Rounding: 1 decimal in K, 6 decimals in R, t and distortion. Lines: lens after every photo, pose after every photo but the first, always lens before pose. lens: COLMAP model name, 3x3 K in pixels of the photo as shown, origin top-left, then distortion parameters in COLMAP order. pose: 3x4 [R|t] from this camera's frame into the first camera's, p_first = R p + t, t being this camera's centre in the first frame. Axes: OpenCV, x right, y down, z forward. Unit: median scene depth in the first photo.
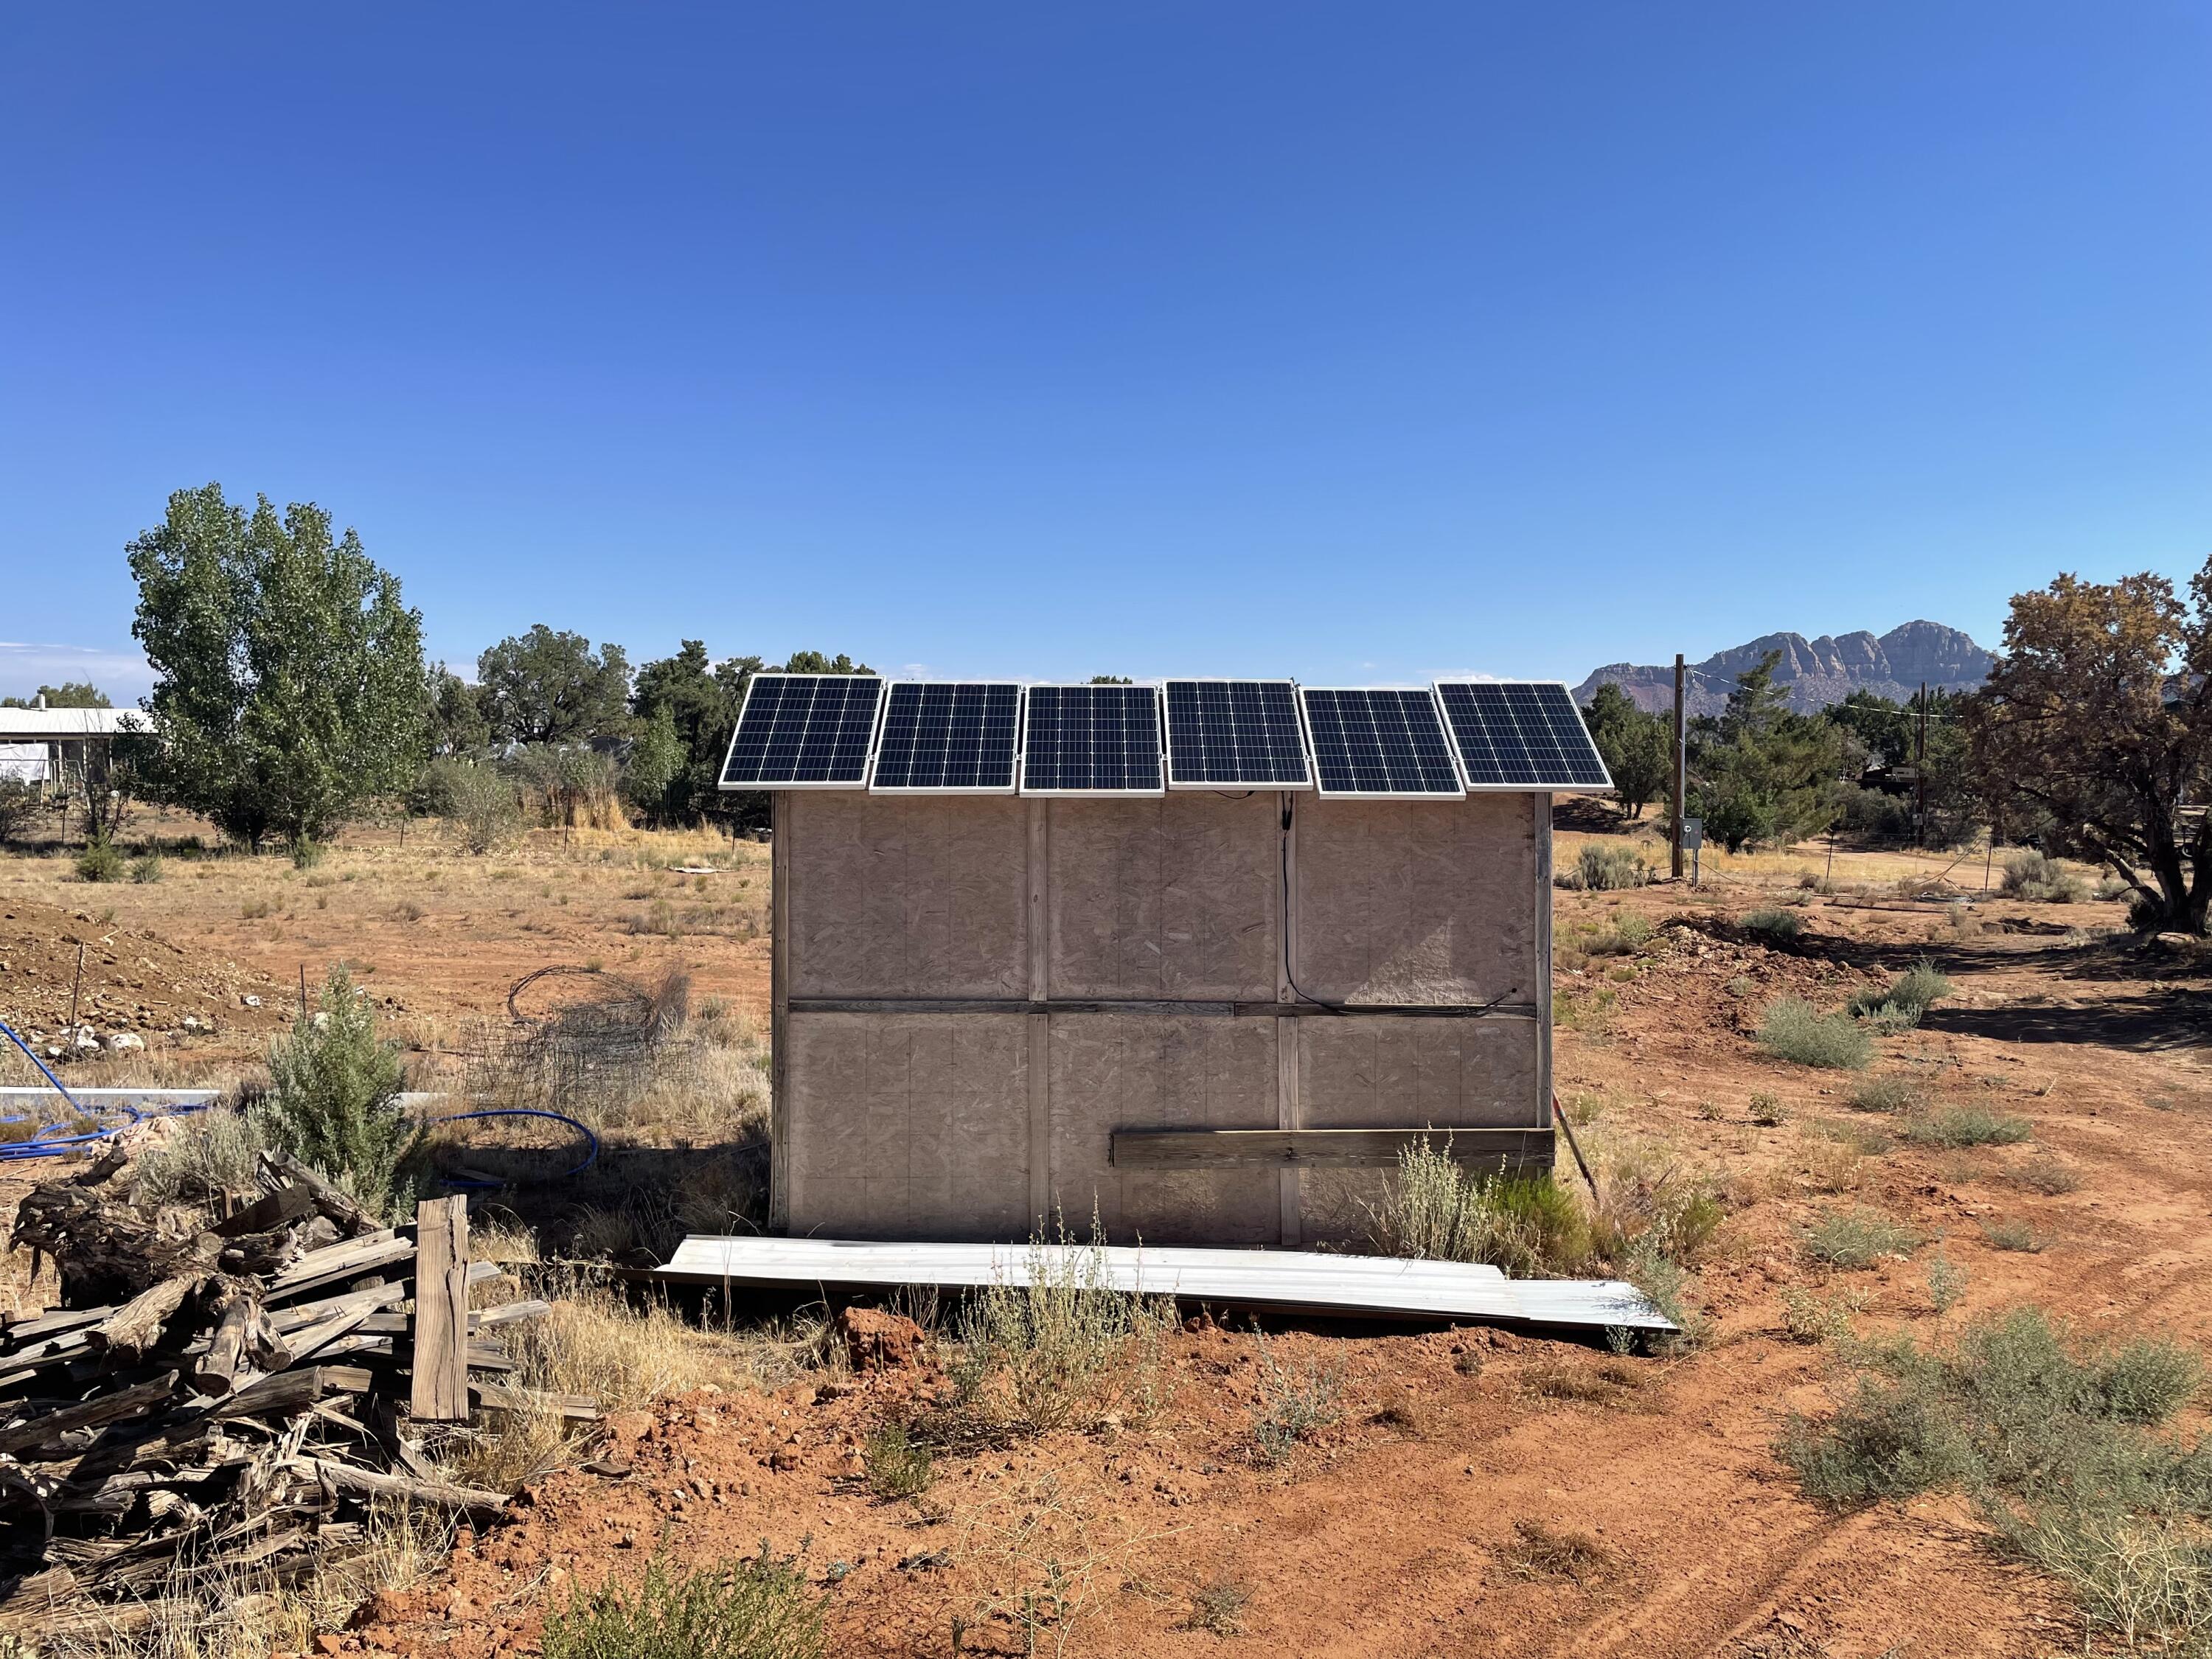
lens RADIAL K [[1679.2, 0, 1106.0], [0, 1679.2, 829.5], [0, 0, 1]] dist [-0.000317, -0.000162]
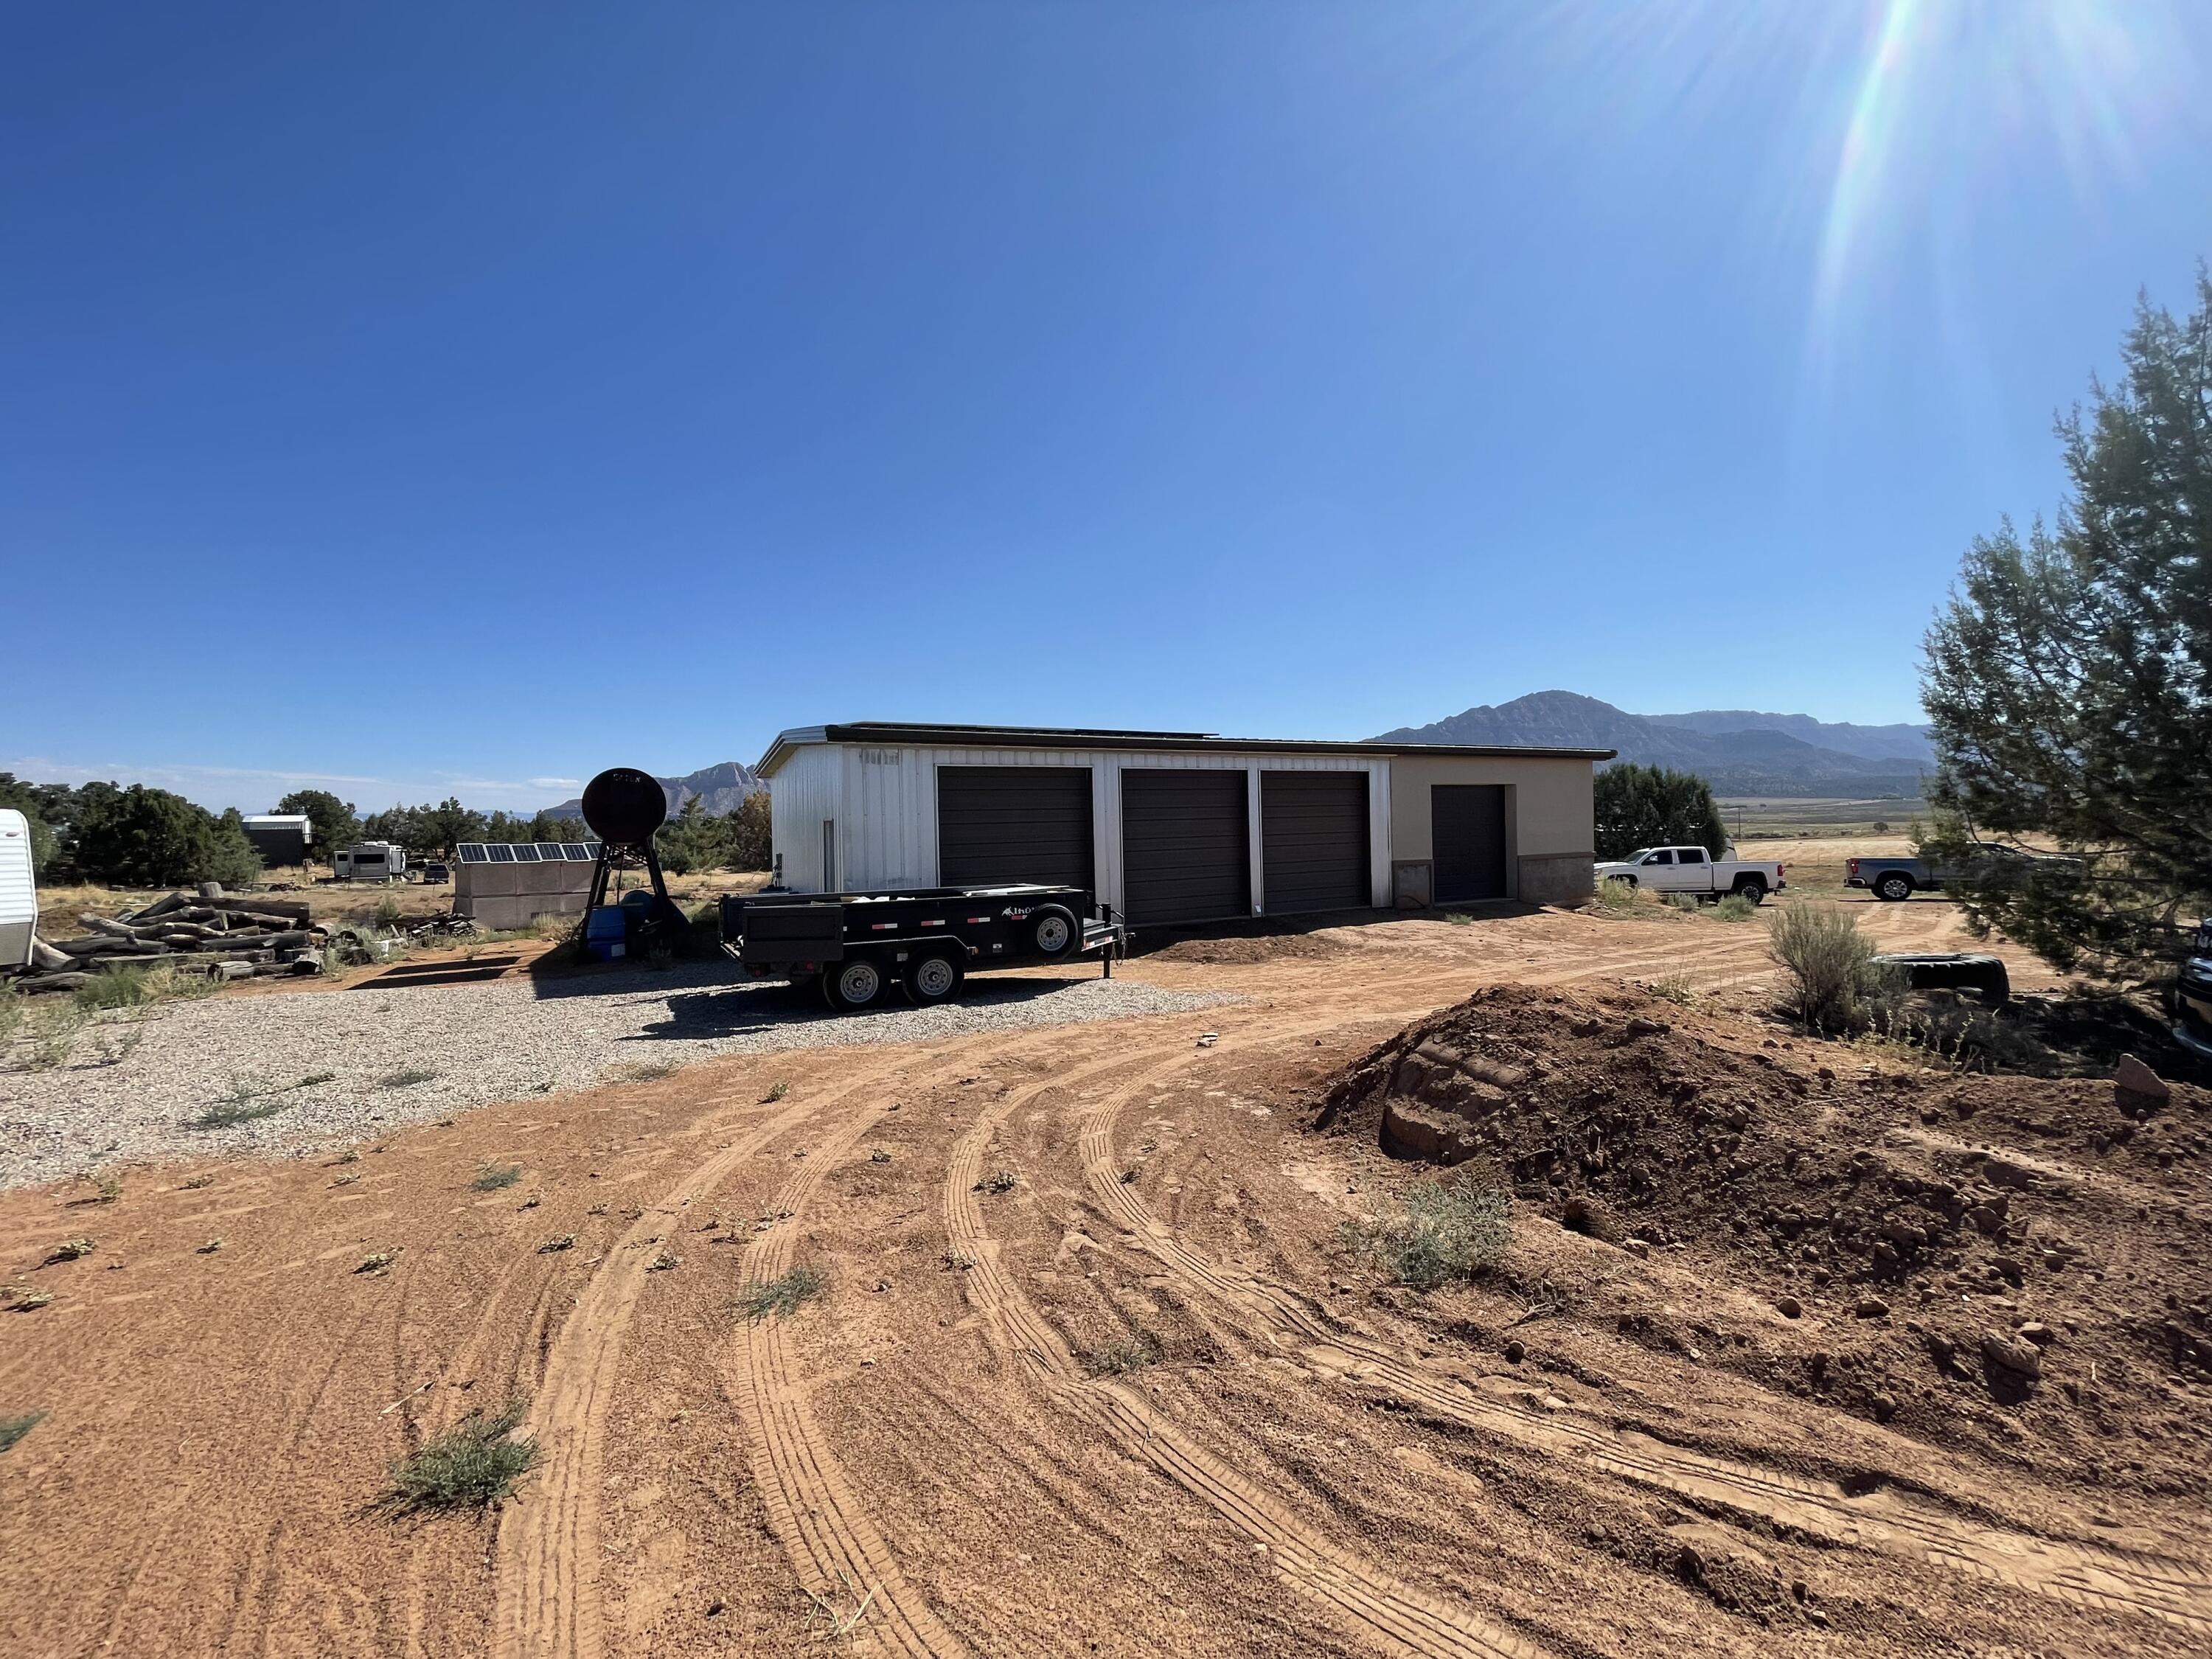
lens RADIAL K [[906.0, 0, 1106.0], [0, 906.0, 829.5], [0, 0, 1]] dist [-0.000668, 0.000019]
pose [[0.717042, -0.014201, 0.696886, -0.105548], [0.042446, 0.998827, -0.023319, 0.003615], [-0.695737, 0.046301, 0.716803, -0.385971]]
